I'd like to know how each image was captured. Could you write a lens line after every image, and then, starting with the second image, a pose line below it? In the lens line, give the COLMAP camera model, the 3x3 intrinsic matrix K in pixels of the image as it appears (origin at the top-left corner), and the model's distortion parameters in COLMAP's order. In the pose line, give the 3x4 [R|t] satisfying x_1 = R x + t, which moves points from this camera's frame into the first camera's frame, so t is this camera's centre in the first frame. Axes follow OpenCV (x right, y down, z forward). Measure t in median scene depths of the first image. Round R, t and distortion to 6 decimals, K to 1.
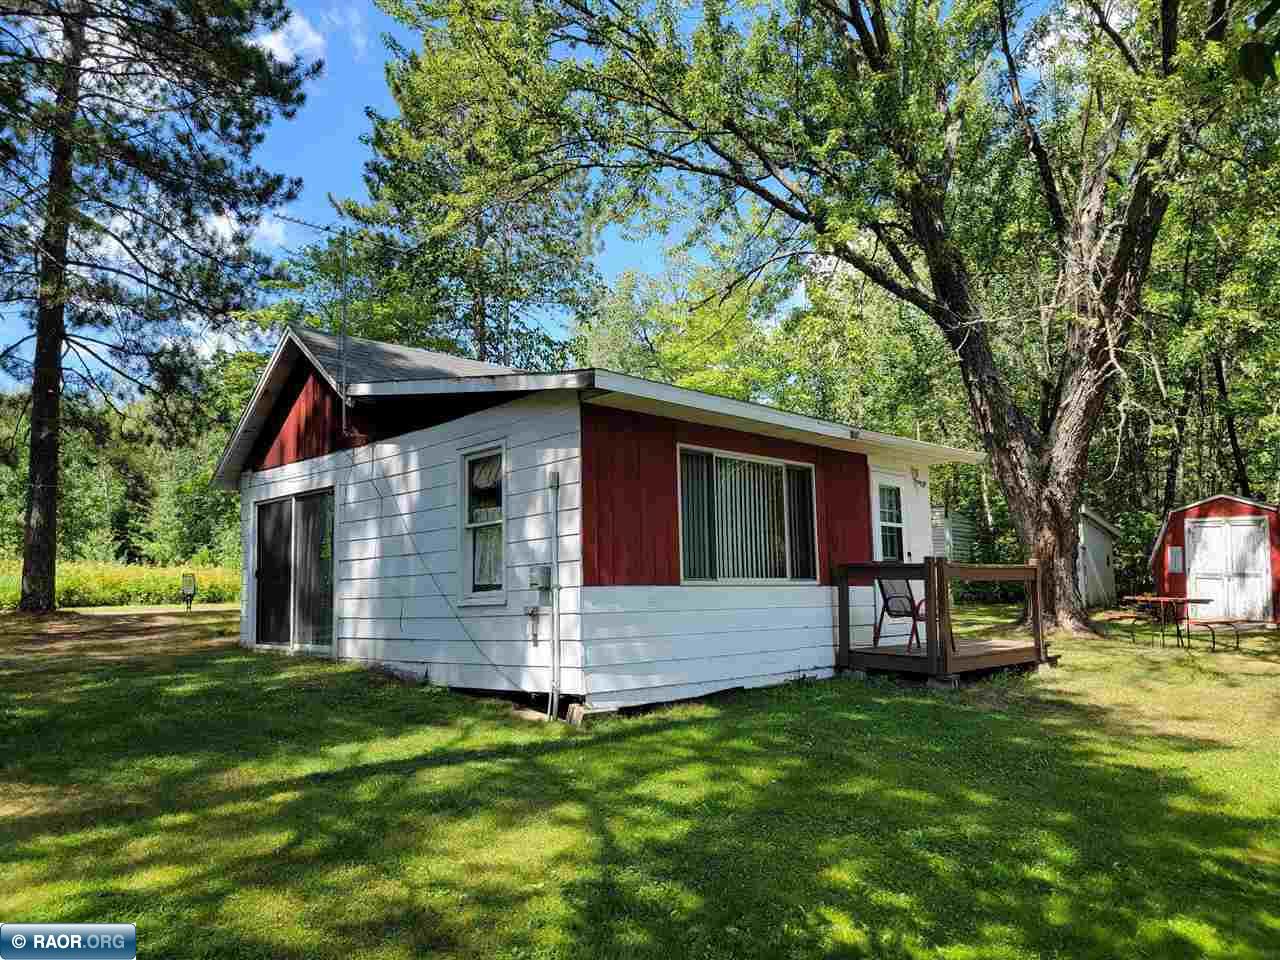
lens RADIAL K [[884.3, 0, 640.0], [0, 884.3, 480.0], [0, 0, 1]] dist [-0.003206, -0.001433]
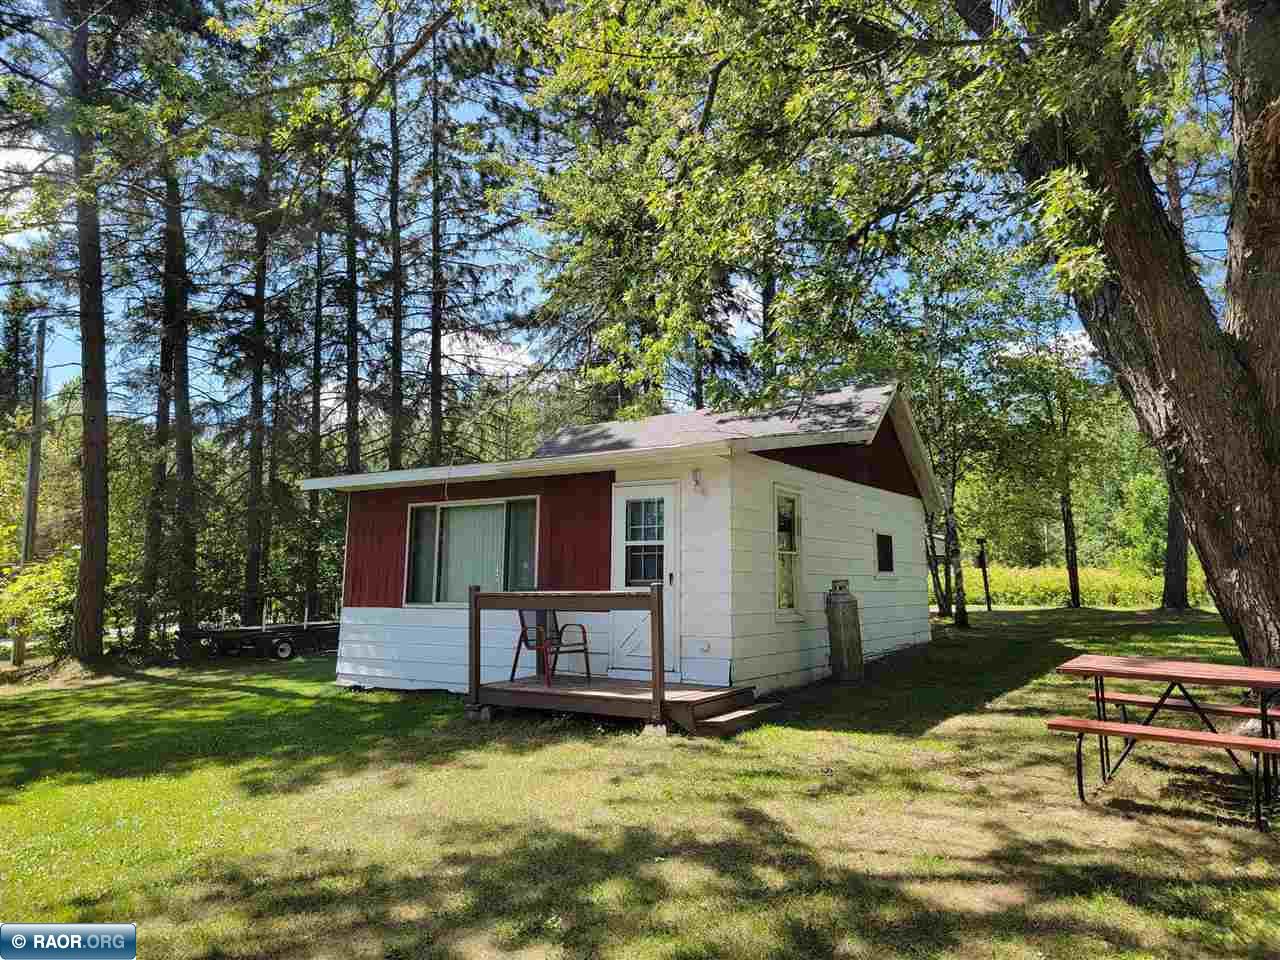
lens RADIAL K [[884.3, 0, 640.0], [0, 884.3, 480.0], [0, 0, 1]] dist [-0.003206, -0.001433]
pose [[0.209811, -0.091753, -0.973427, 1.290177], [0.133320, 0.988973, -0.064483, 0.050982], [0.968610, -0.116249, 0.219730, 0.930256]]
